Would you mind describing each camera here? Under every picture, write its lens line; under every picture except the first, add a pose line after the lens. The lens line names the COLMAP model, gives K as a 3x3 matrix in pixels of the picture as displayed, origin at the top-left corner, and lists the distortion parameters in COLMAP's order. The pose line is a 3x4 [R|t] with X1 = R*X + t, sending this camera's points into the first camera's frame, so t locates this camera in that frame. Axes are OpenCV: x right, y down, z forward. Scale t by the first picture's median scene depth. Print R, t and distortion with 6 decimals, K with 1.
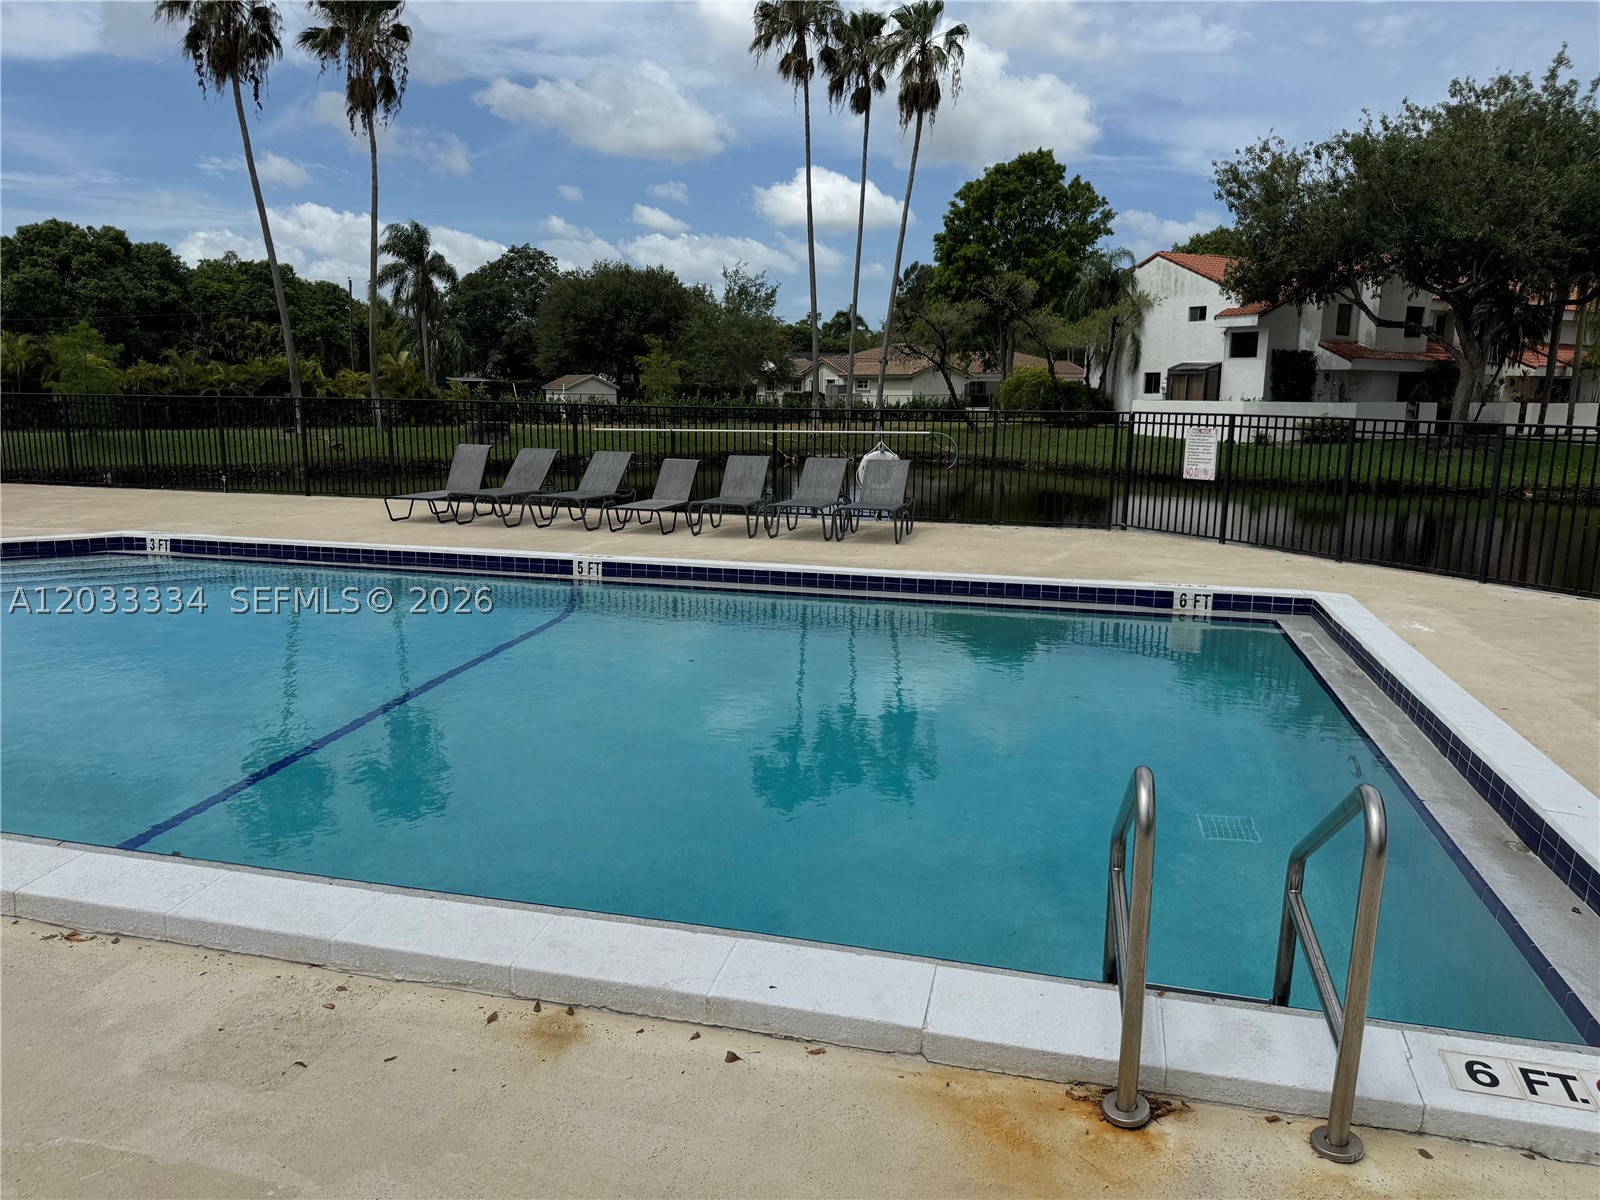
lens RADIAL K [[1145.2, 0, 800.0], [0, 1145.2, 600.0], [0, 0, 1]] dist [0.058940, -0.088854]
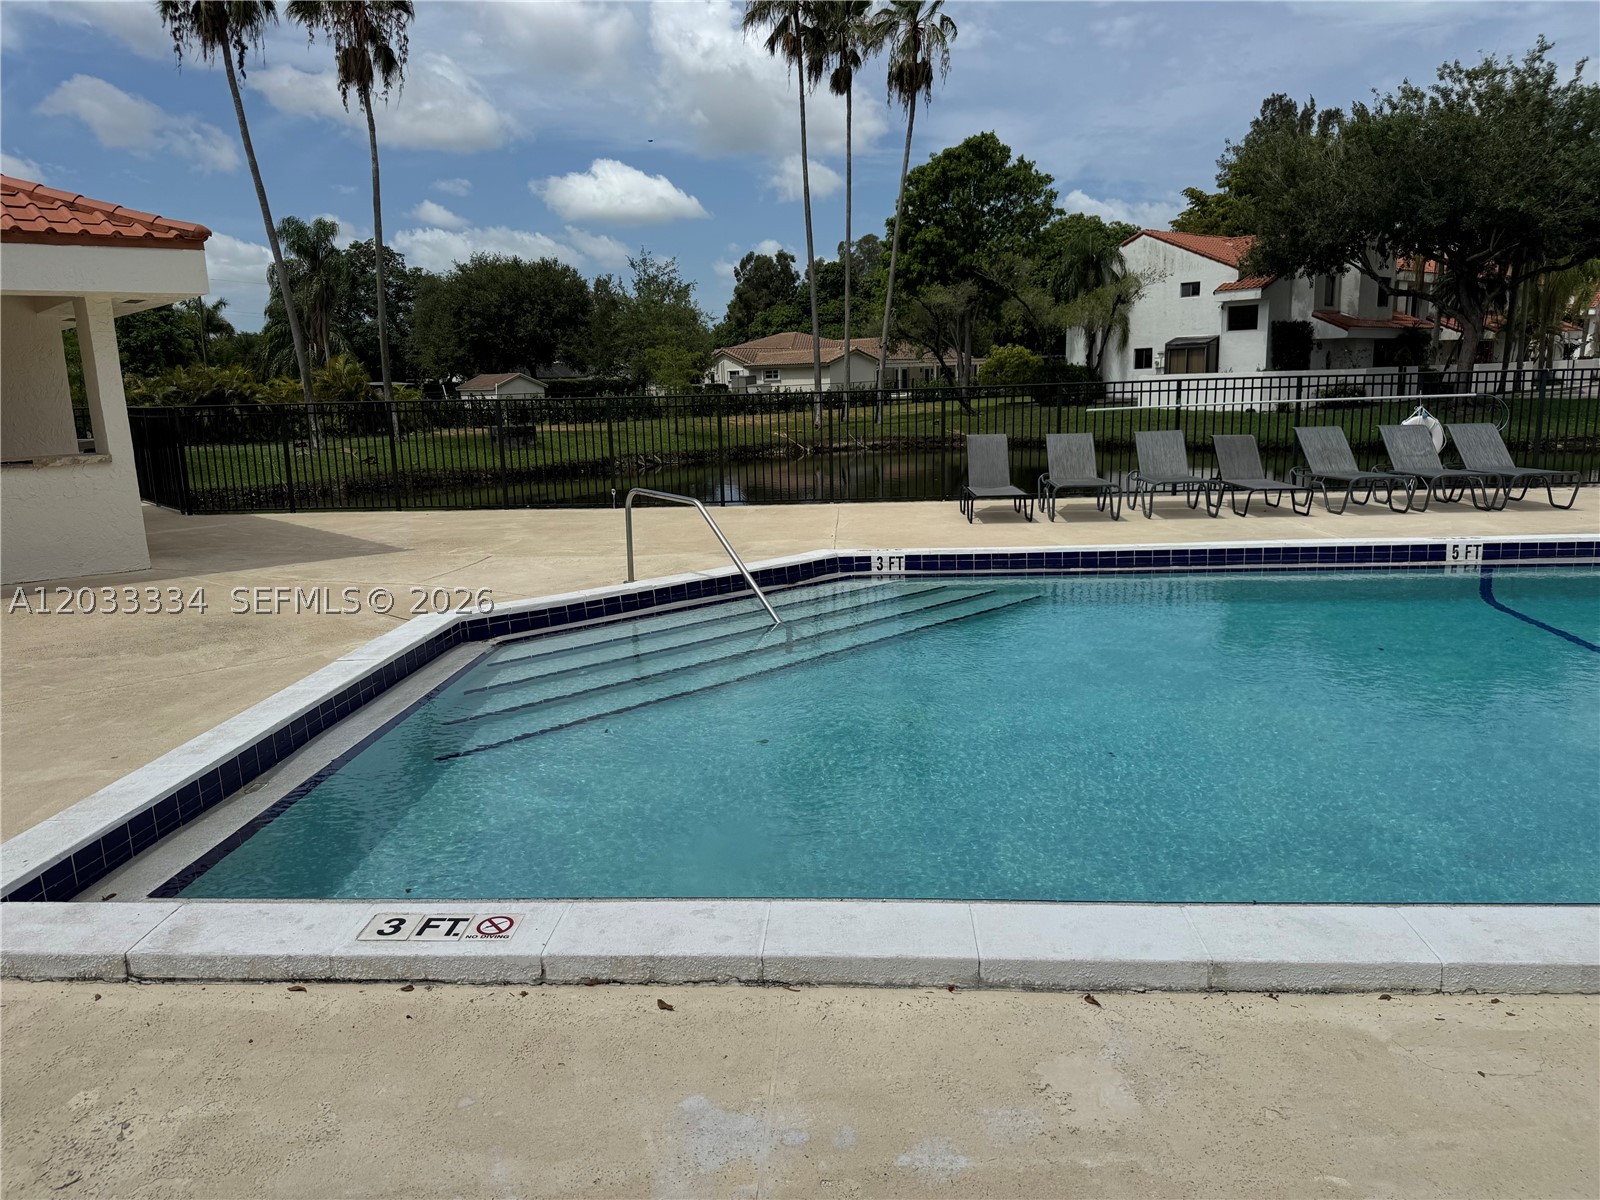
lens RADIAL K [[1140.9, 0, 800.0], [0, 1140.9, 600.0], [0, 0, 1]] dist [0.042862, -0.072130]
pose [[0.978658, -0.076175, 0.190855, -0.226373], [0.074852, 0.997094, 0.014139, -0.010931], [-0.191377, 0.000449, 0.981516, 0.057246]]
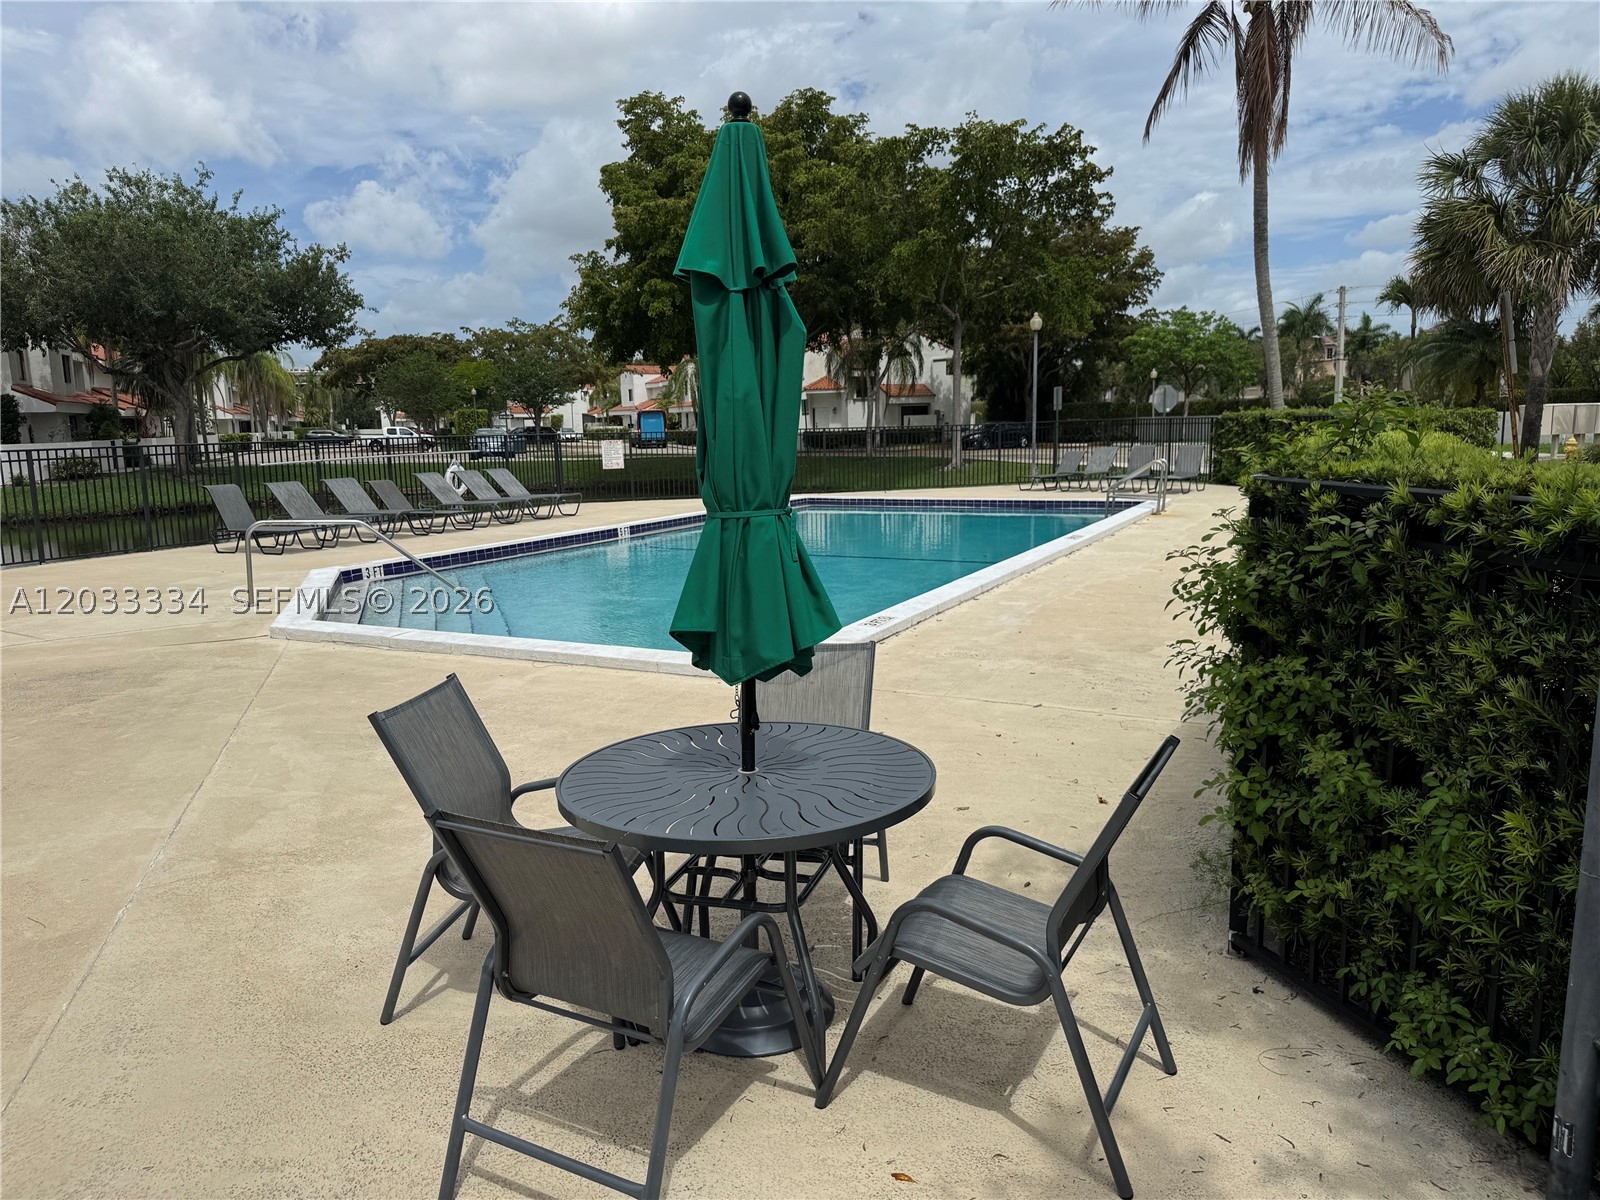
lens RADIAL K [[1145.2, 0, 800.0], [0, 1145.2, 600.0], [0, 0, 1]] dist [0.058940, -0.088854]
pose [[0.198585, -0.165900, 0.965941, -0.442381], [0.201373, 0.971448, 0.125446, -0.022481], [-0.959173, 0.169603, 0.226323, 0.109669]]
